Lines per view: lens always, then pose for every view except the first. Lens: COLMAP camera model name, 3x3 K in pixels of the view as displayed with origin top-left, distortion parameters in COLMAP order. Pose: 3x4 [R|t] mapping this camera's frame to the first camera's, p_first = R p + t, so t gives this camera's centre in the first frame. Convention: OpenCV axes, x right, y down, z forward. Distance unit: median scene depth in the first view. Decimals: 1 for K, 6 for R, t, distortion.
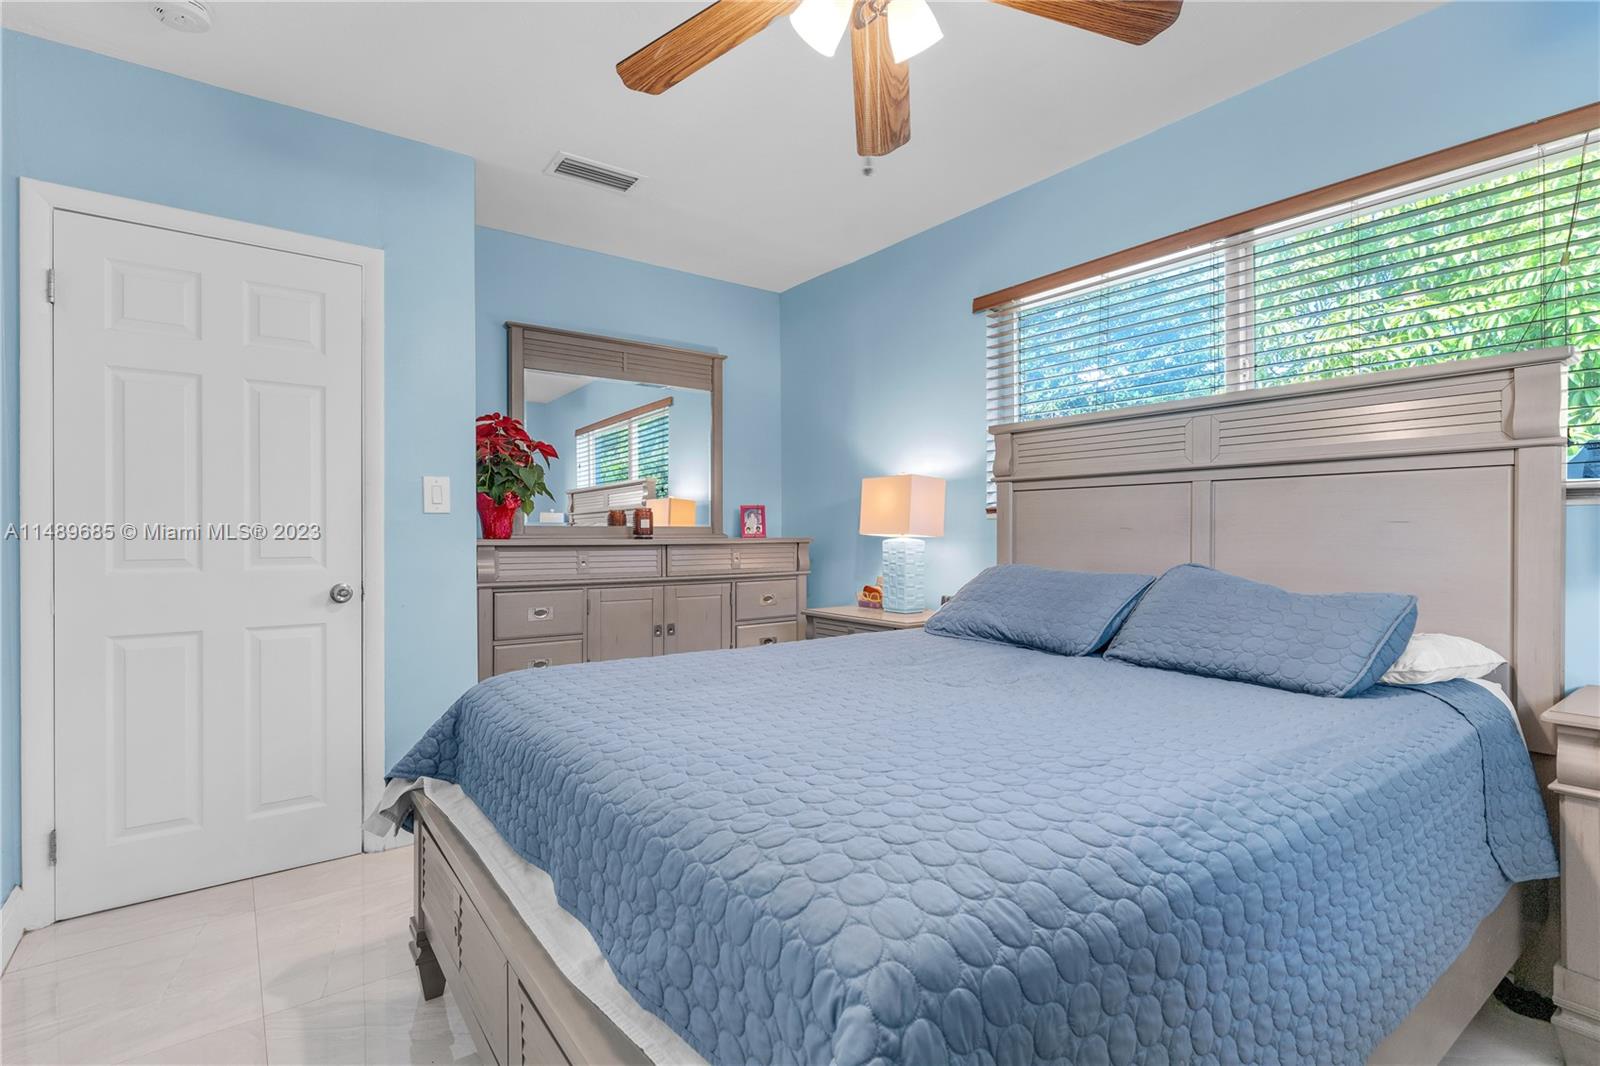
lens RADIAL K [[764.5, 0, 799.3], [0, 764.5, 544.5], [0, 0, 1]] dist [-0.001042, -0.000271]
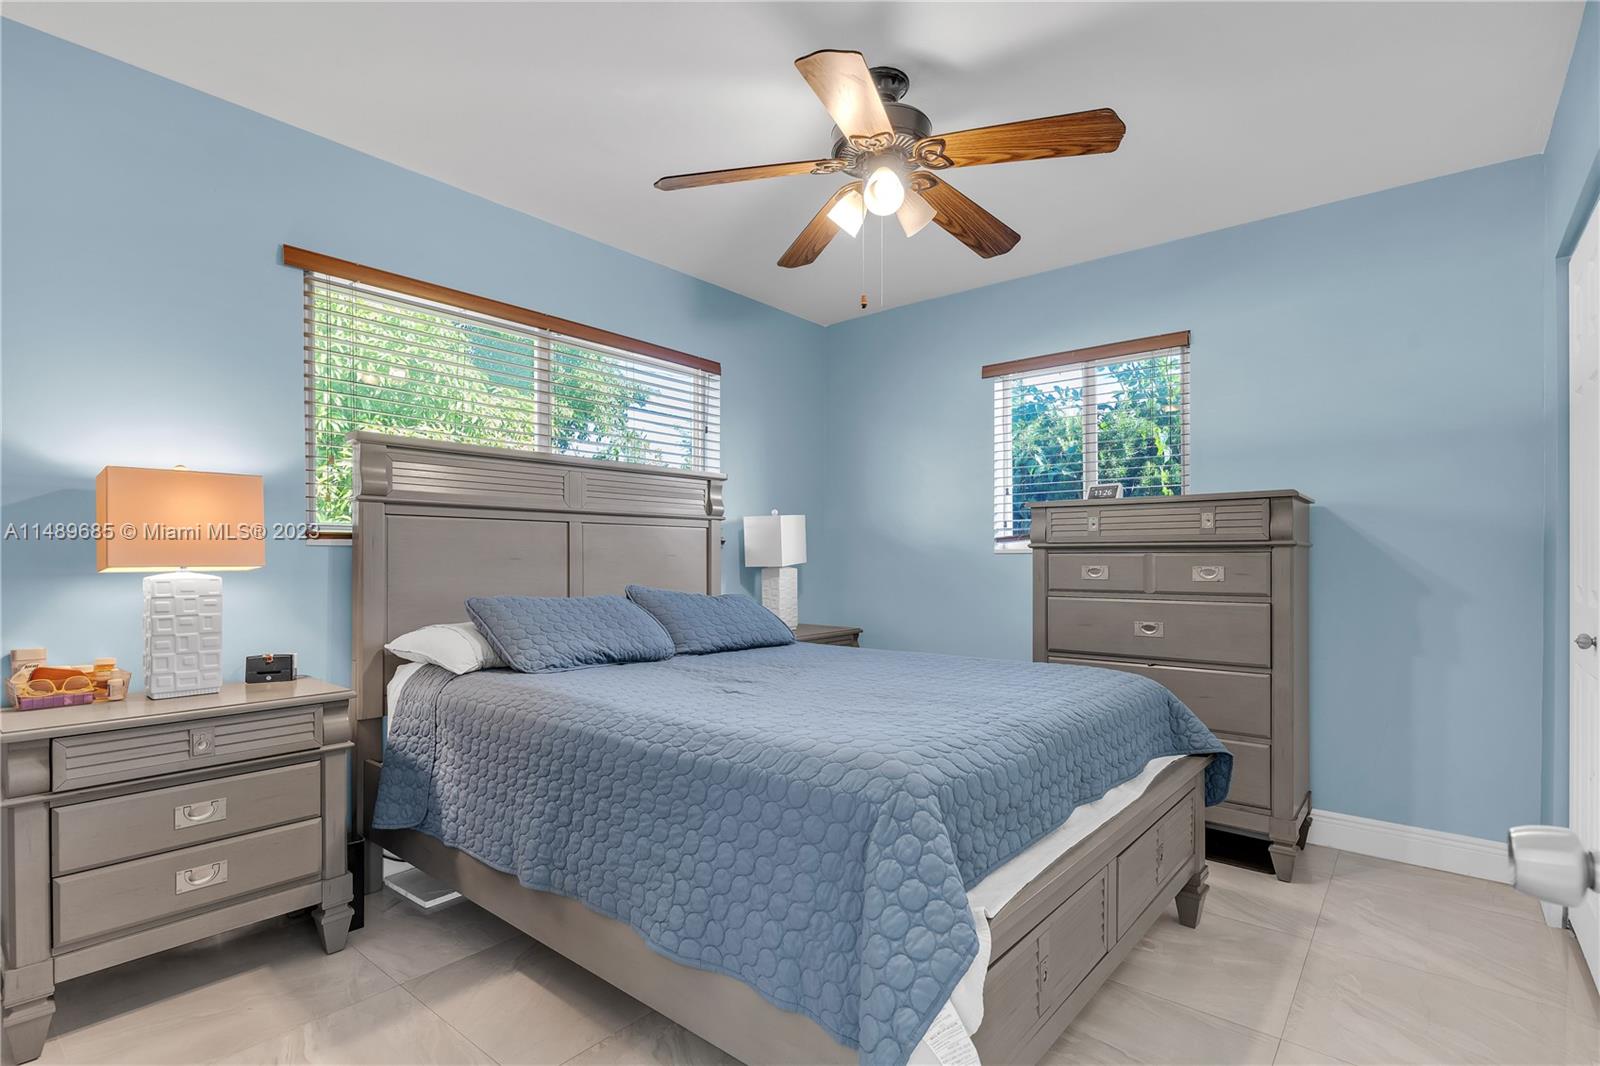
lens RADIAL K [[789.8, 0, 796.2], [0, 789.8, 570.2], [0, 0, 1]] dist [-0.000529, -0.000093]
pose [[-0.220389, -0.013795, 0.975314, -0.844599], [0.019471, 0.999639, 0.018539, -0.018824], [-0.975218, 0.023076, -0.220041, 0.943694]]
